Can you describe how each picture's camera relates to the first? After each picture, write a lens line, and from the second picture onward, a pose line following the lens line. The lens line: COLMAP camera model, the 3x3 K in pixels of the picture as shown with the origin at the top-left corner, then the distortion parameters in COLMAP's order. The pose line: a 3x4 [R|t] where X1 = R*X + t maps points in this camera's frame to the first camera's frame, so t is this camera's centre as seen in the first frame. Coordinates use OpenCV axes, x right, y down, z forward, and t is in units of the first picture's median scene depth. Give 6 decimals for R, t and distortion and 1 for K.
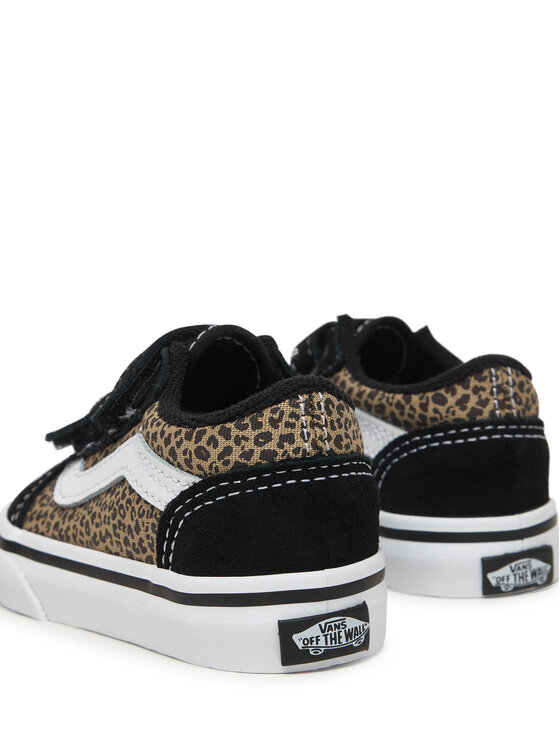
lens RADIAL K [[1538.6, 0, 281.2], [0, 1538.6, 372.7], [0, 0, 1]] dist [-0.195525, 0.000000]
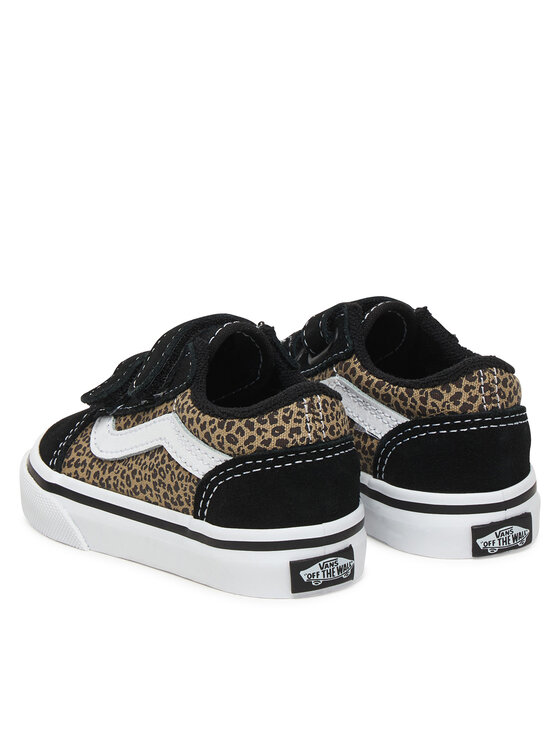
lens RADIAL K [[1879.5, 0, 279.5], [0, 1879.5, 372.8], [0, 0, 1]] dist [-0.101468, 0.000000]
pose [[0.998946, -0.008207, 0.045154, -0.082296], [0.003205, 0.993954, 0.109754, -0.184874], [-0.045782, -0.109494, 0.992933, -0.636794]]
